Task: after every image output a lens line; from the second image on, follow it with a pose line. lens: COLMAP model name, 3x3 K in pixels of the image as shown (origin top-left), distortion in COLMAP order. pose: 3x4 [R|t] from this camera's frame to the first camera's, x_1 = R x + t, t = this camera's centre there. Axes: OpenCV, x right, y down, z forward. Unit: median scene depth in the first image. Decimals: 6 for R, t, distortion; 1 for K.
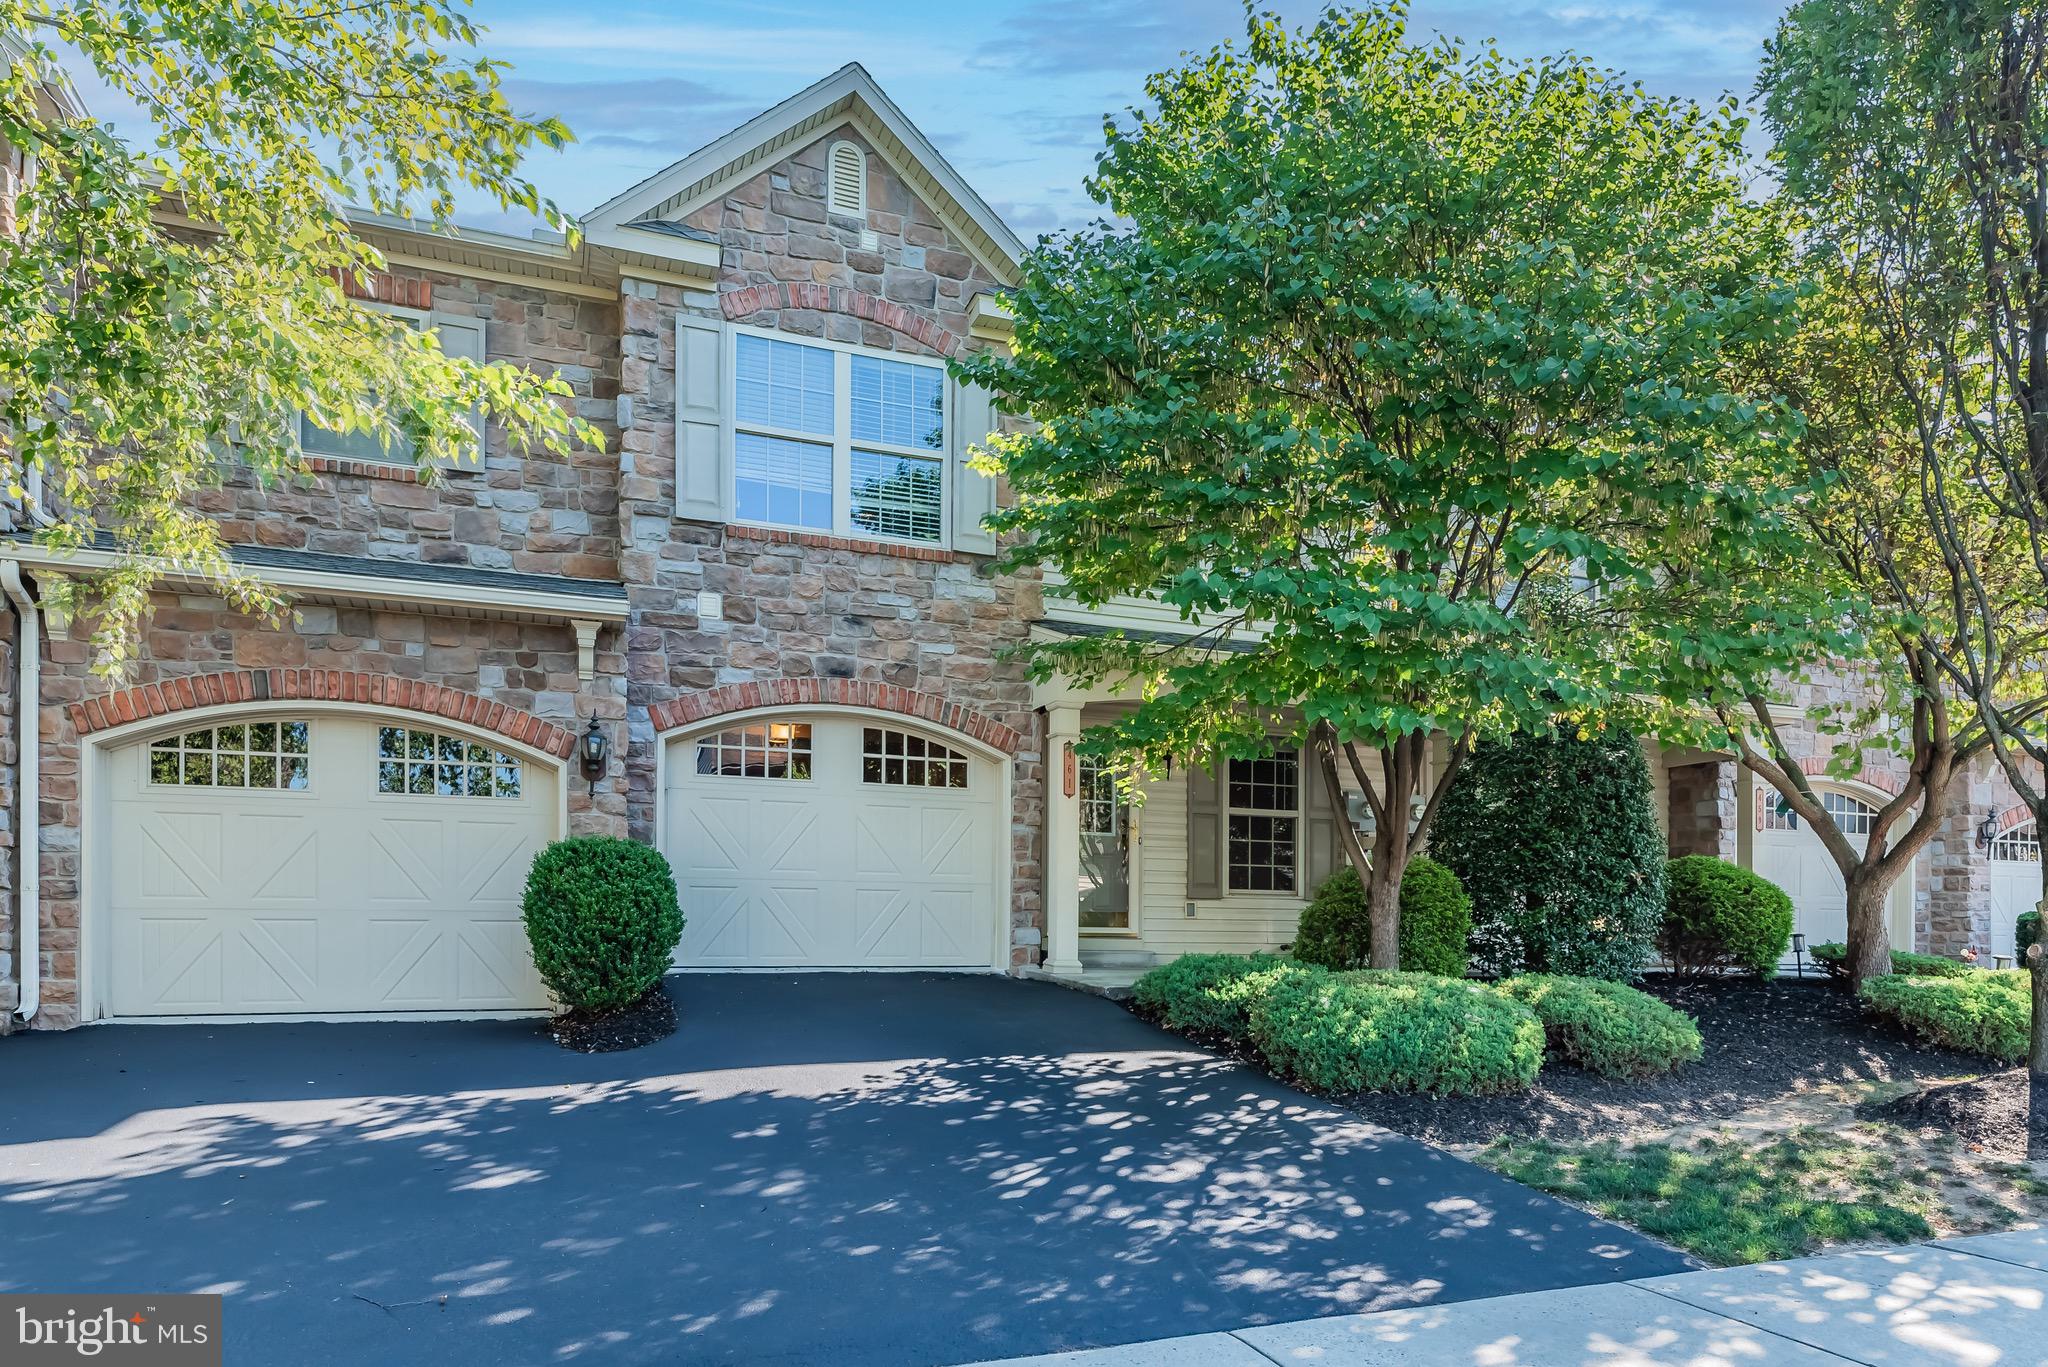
lens RADIAL K [[1071.3, 0, 1020.0], [0, 1071.3, 717.6], [0, 0, 1]] dist [-0.002498, -0.000202]
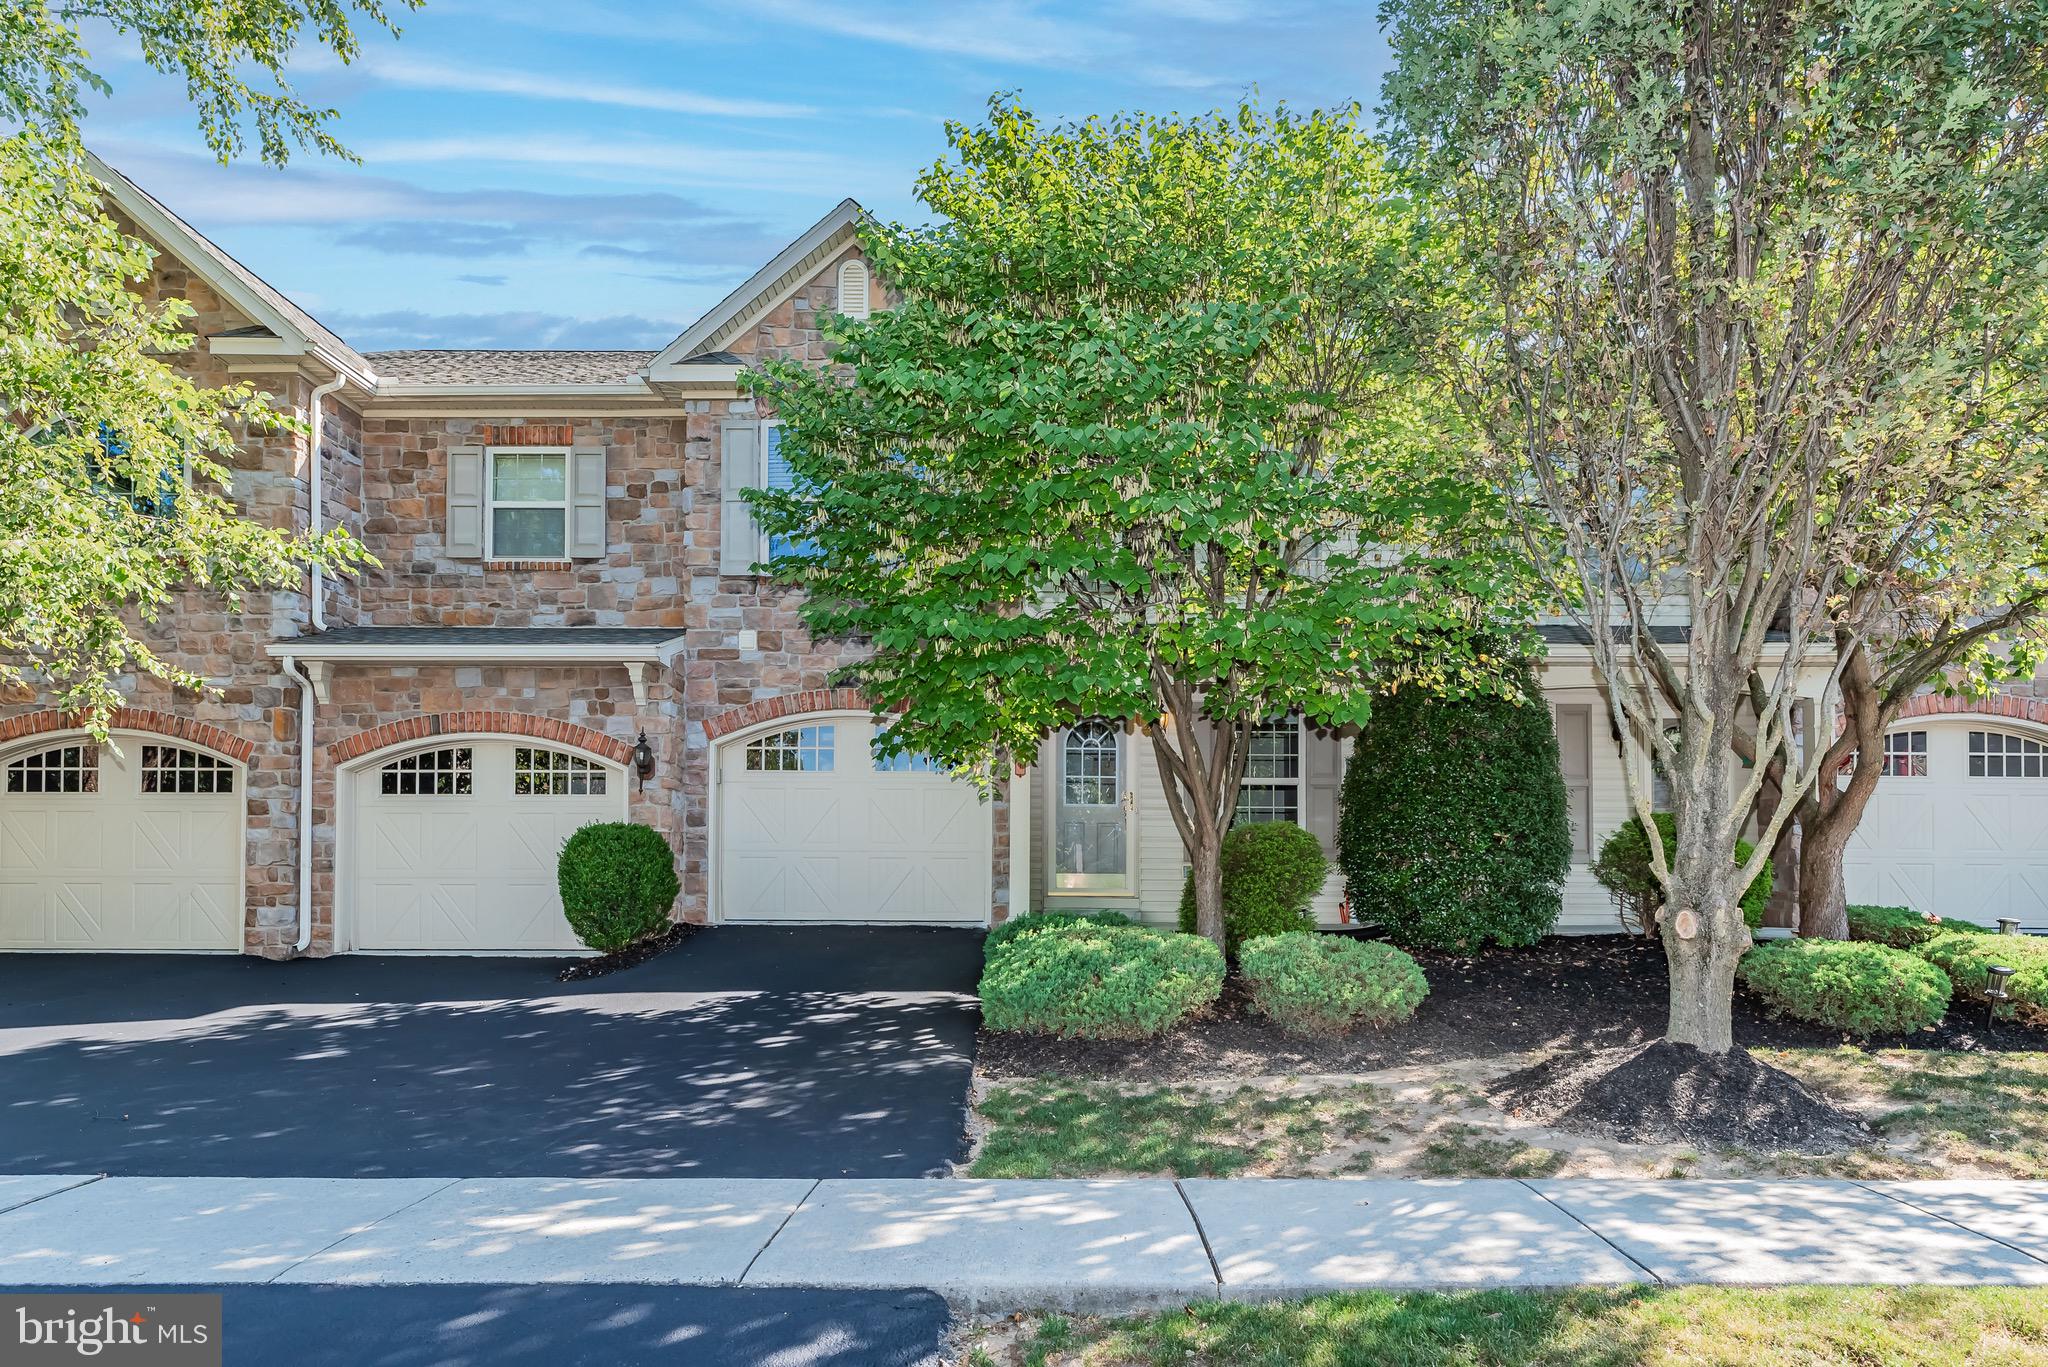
lens RADIAL K [[966.2, 0, 1063.1], [0, 966.2, 680.8], [0, 0, 1]] dist [-0.000729, -0.000081]
pose [[0.944386, -0.072182, -0.320818, 0.505760], [0.065201, 0.997344, -0.032465, 0.008636], [0.322309, 0.009742, 0.946584, 0.020981]]
